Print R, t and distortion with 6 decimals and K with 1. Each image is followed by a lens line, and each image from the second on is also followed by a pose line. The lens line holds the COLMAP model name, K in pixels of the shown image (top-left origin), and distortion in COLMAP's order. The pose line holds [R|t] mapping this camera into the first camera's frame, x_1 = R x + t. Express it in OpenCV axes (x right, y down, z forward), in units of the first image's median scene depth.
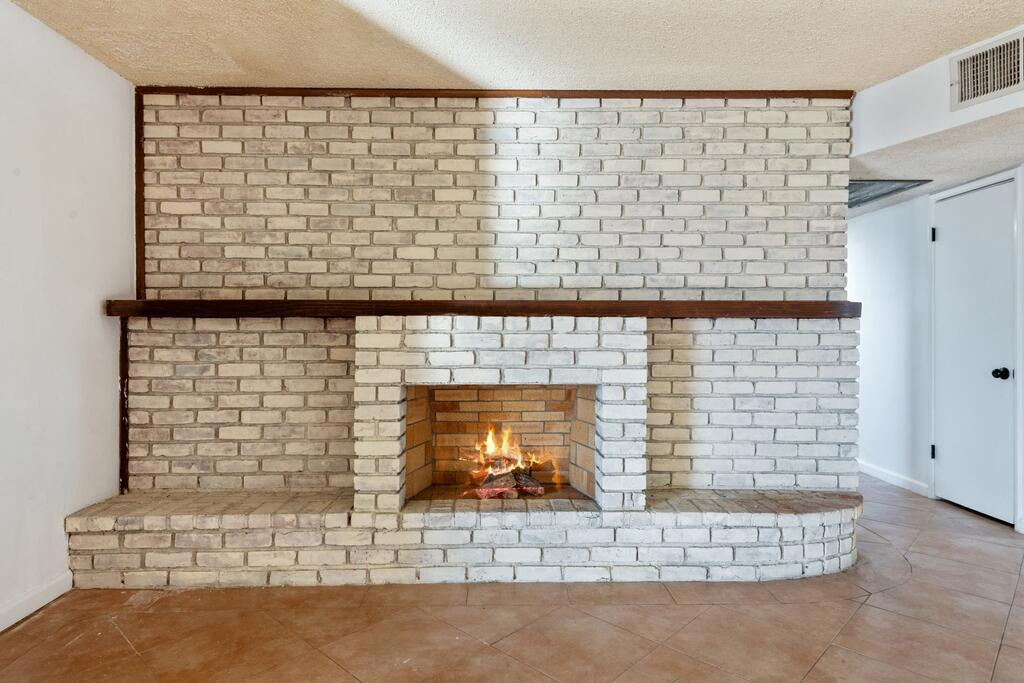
lens RADIAL K [[569.3, 0, 511.8], [0, 569.3, 337.5], [0, 0, 1]] dist [0.028150, -0.013670]
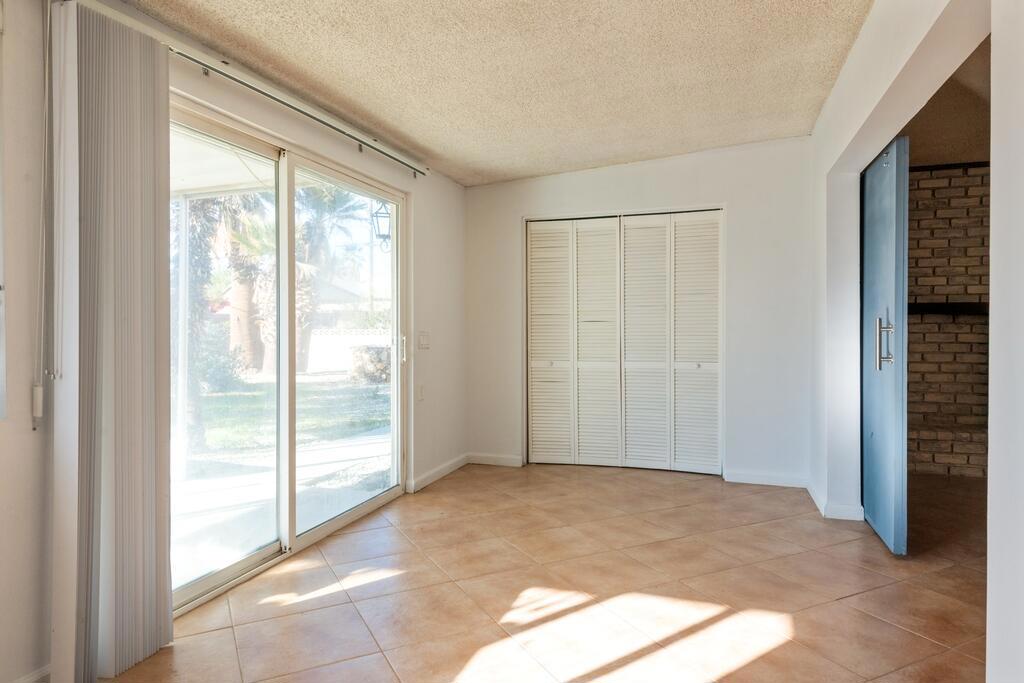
lens RADIAL K [[626.2, 0, 510.9], [0, 626.2, 338.0], [0, 0, 1]] dist [0.003087, 0.000805]
pose [[0.941834, 0.007440, -0.335997, -0.857598], [-0.005174, 0.999957, 0.007639, 0.021934], [0.336039, -0.005456, 0.941832, -0.970134]]
